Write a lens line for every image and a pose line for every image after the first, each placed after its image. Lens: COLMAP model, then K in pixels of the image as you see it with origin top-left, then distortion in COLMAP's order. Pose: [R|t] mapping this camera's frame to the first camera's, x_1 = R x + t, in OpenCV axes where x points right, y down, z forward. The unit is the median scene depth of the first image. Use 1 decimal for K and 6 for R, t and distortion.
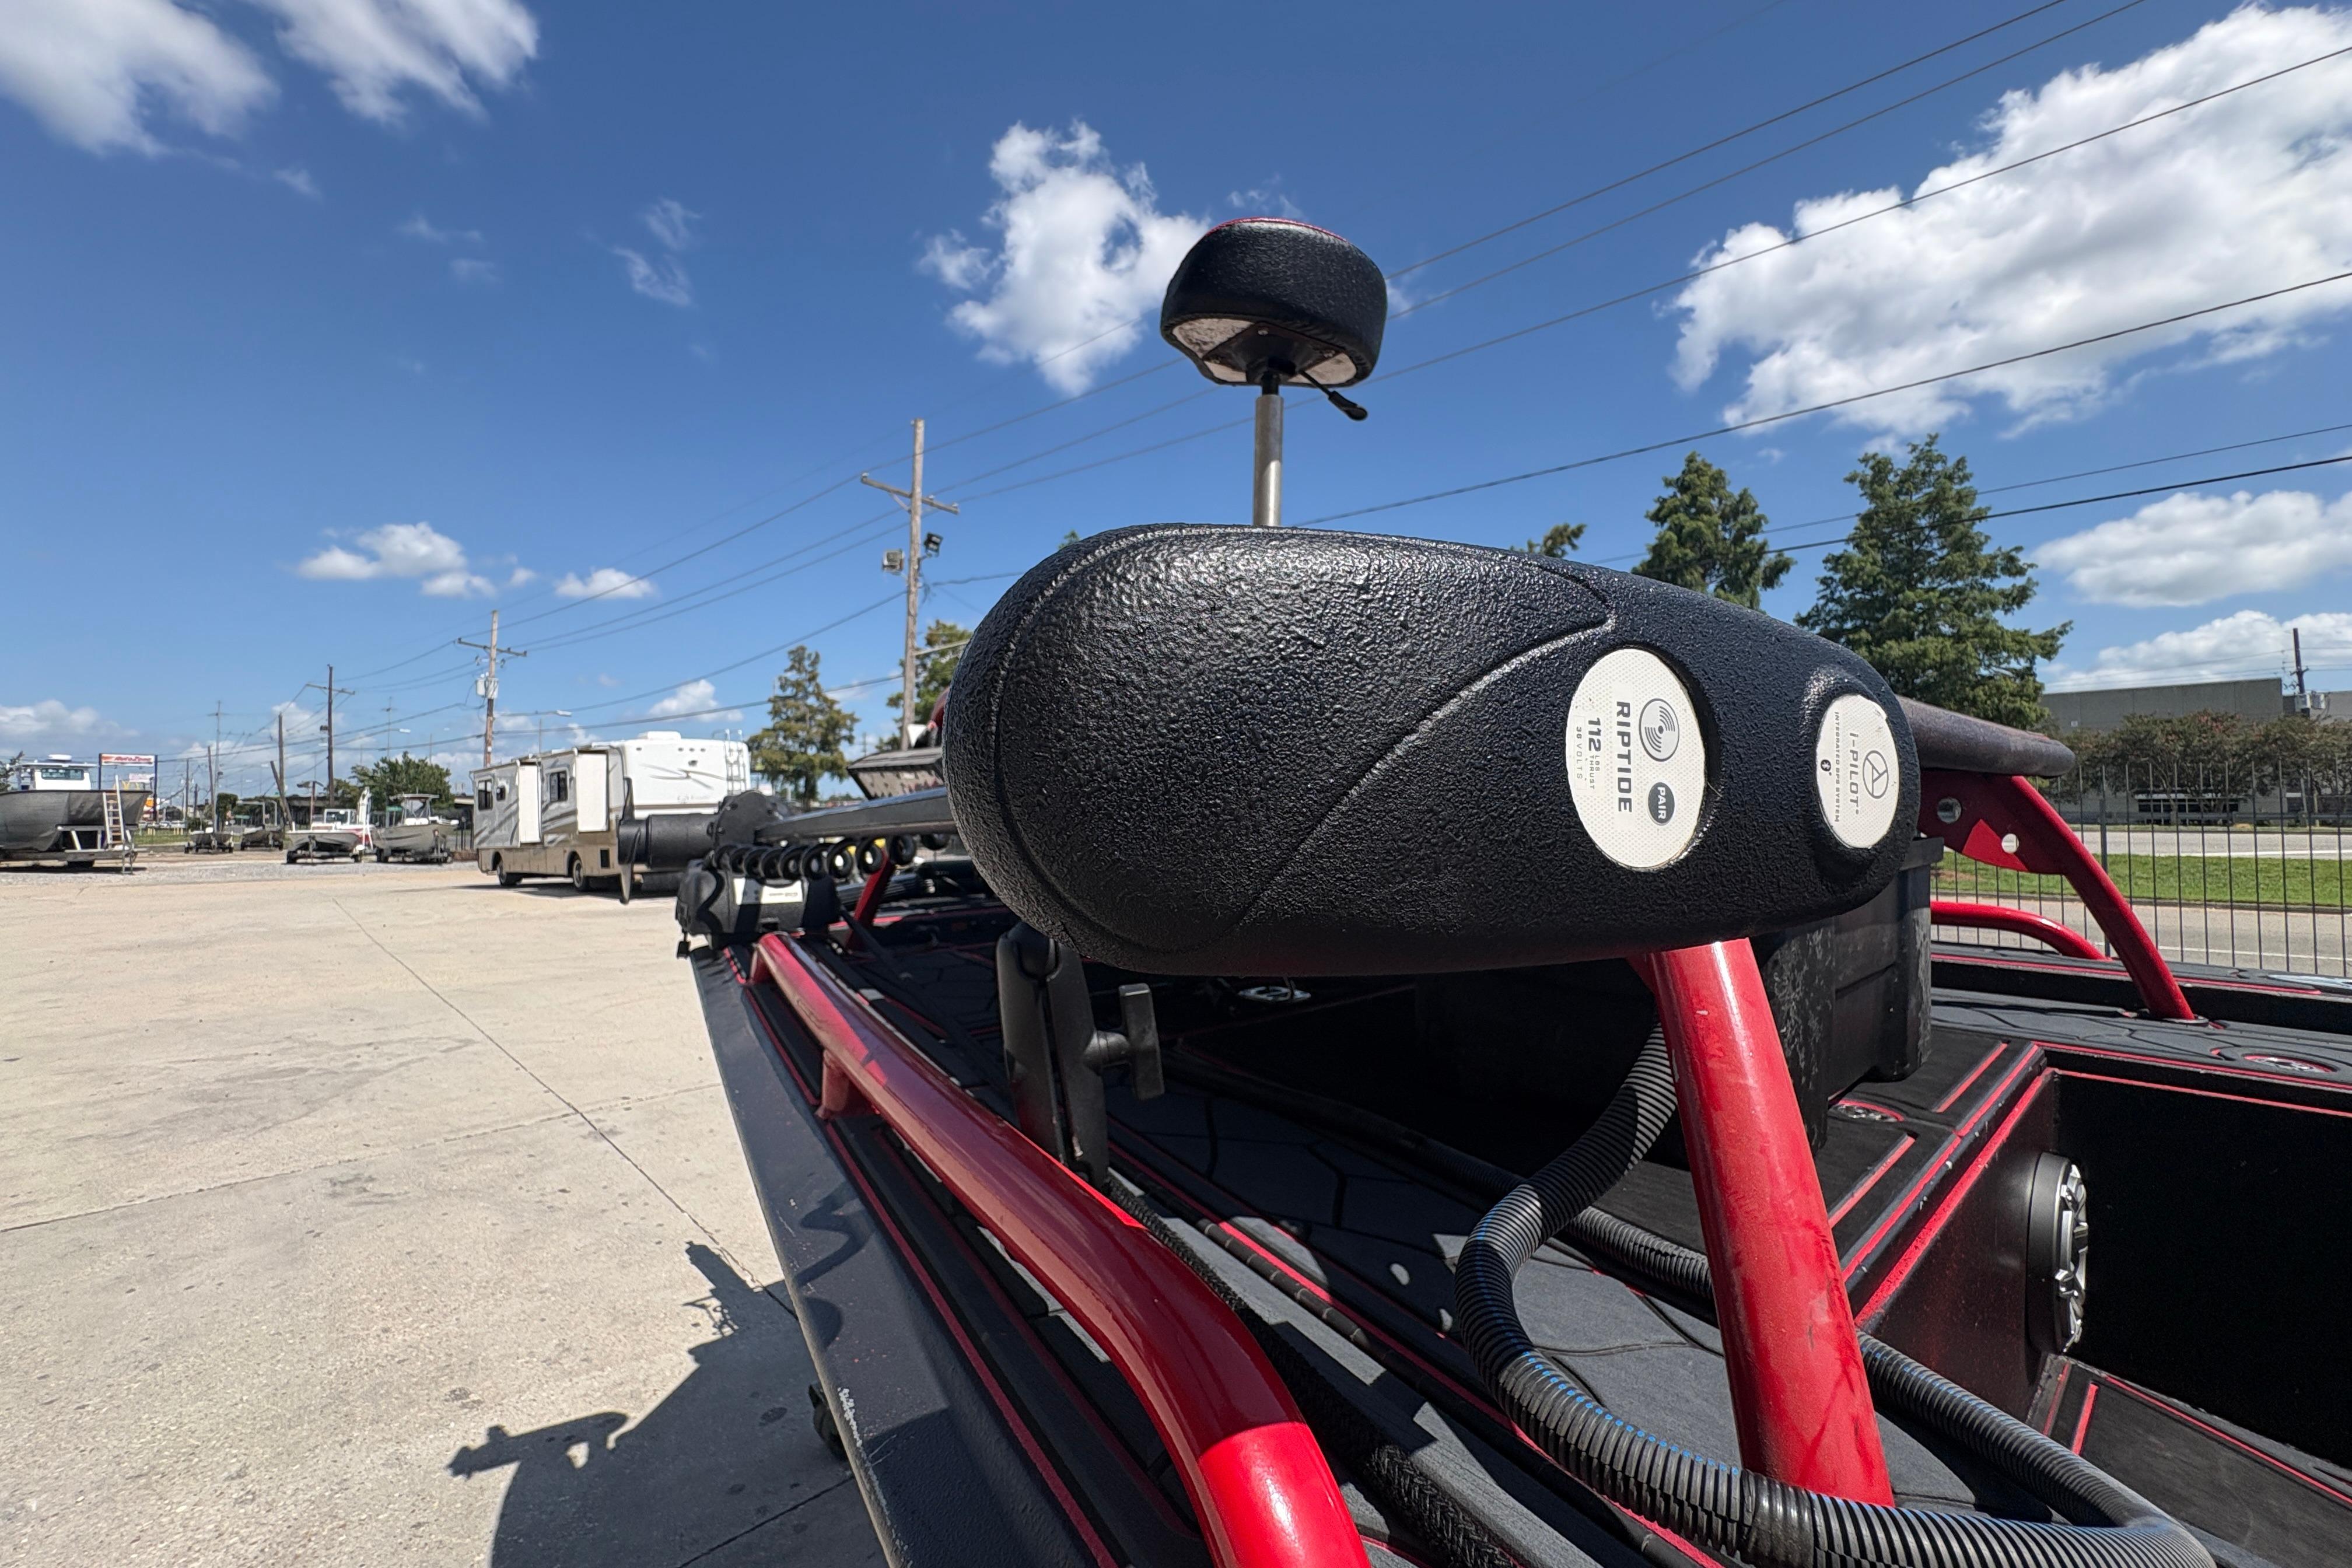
lens RADIAL K [[947.2, 0, 1167.5], [0, 947.2, 780.8], [0, 0, 1]] dist [0.003224, -0.000694]
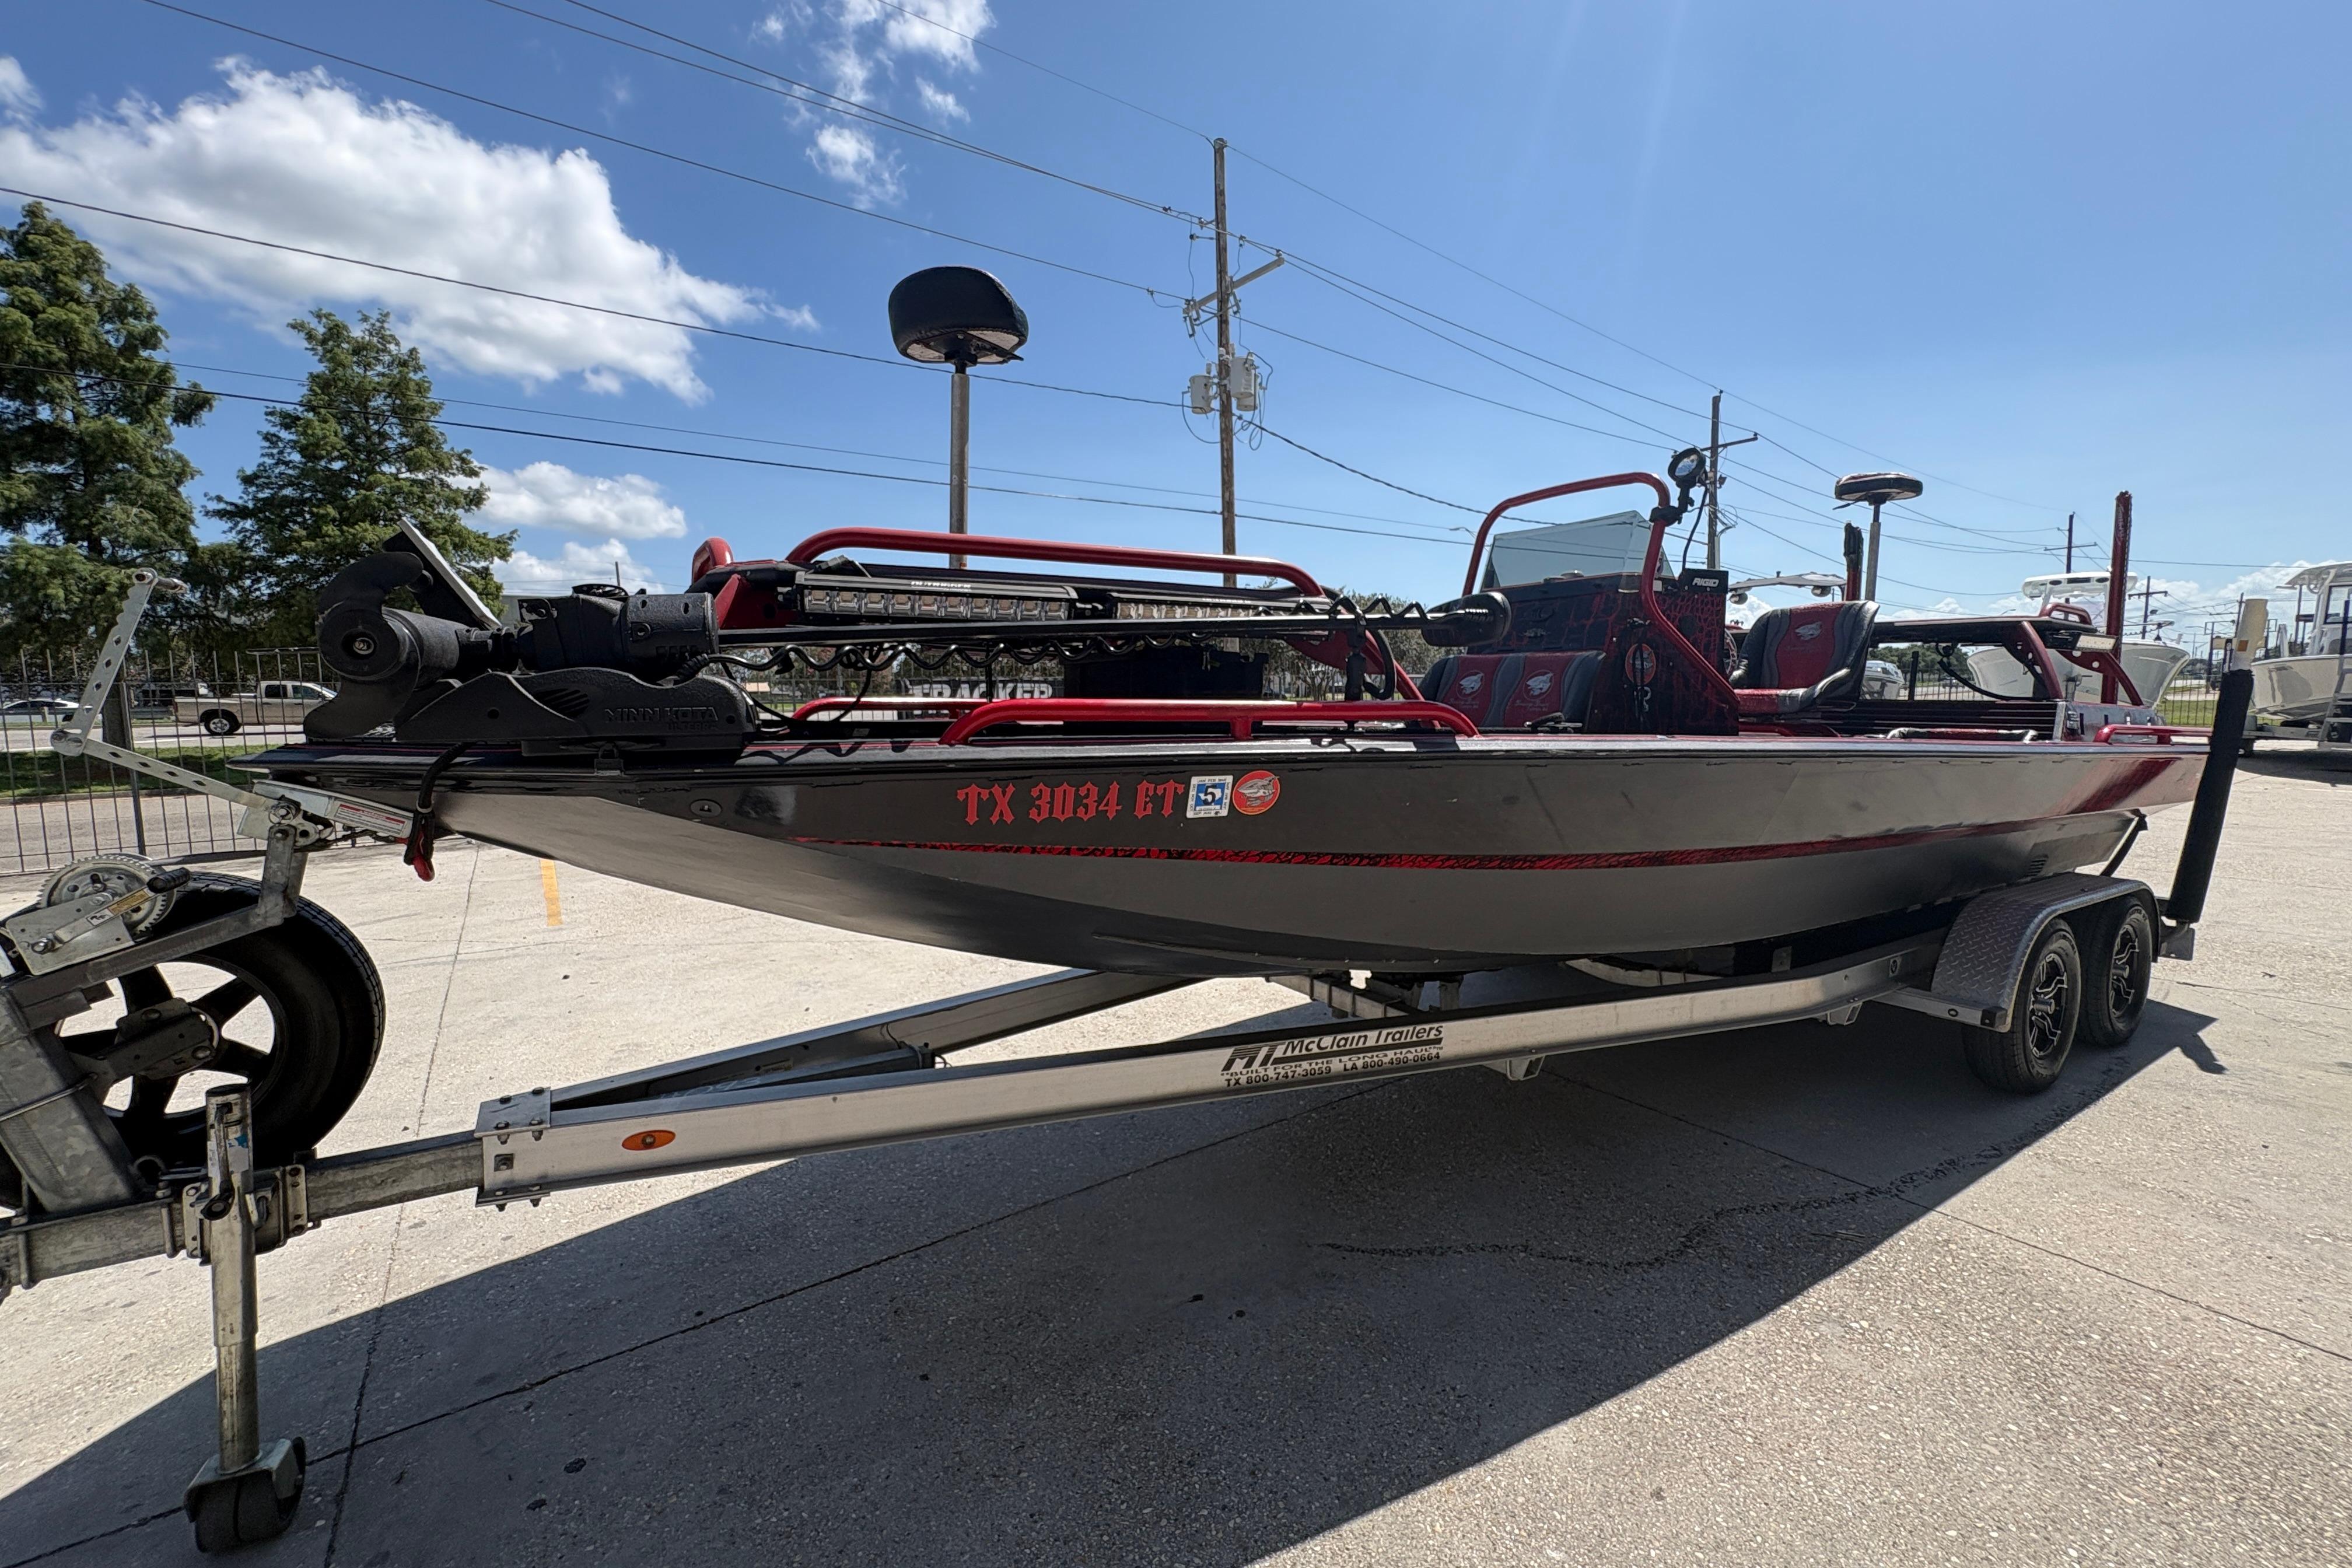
lens RADIAL K [[959.8, 0, 1183.4], [0, 959.8, 788.3], [0, 0, 1]] dist [-0.002724, 0.003958]
pose [[0.155452, -0.099976, 0.982771, -0.073804], [-0.015959, 0.994481, 0.103692, 0.005464], [-0.987715, -0.031803, 0.152998, 0.018805]]
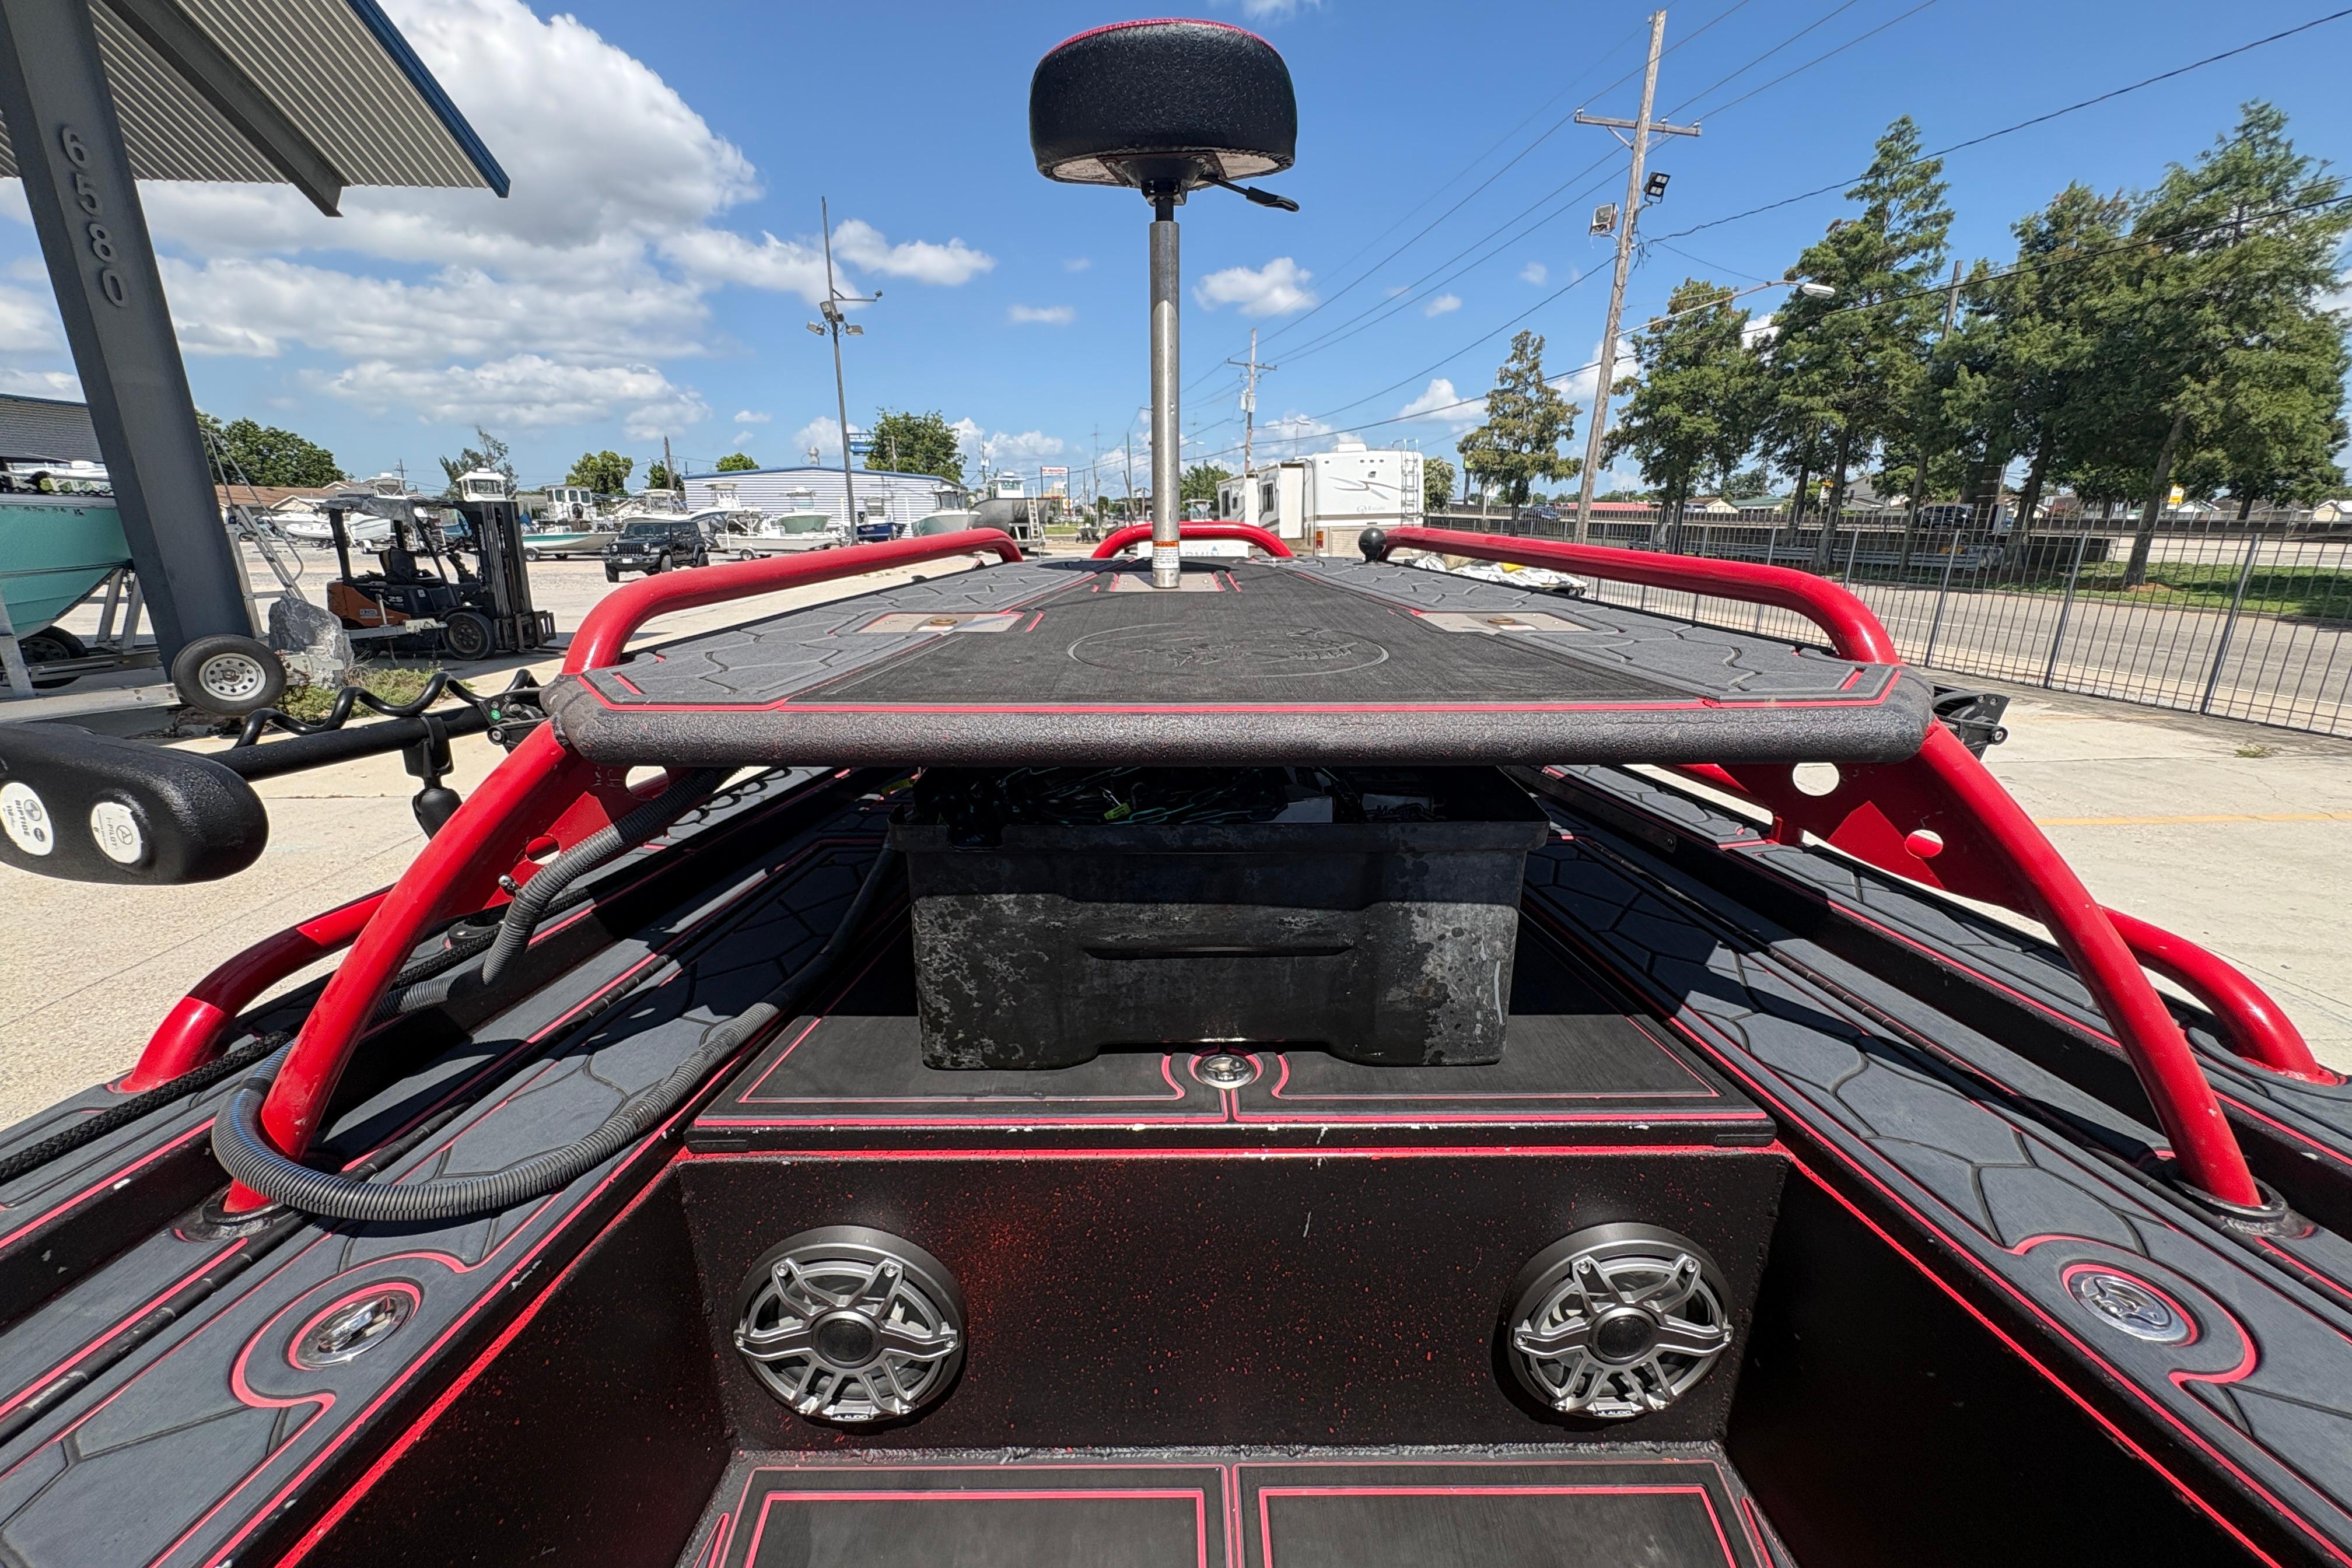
lens RADIAL K [[947.2, 0, 1173.0], [0, 947.2, 776.5], [0, 0, 1]] dist [0.003224, -0.000694]
pose [[0.753135, 0.184483, -0.631469, 0.042109], [0.013741, 0.955255, 0.295465, -0.007887], [0.657722, -0.231202, 0.716901, 0.010208]]
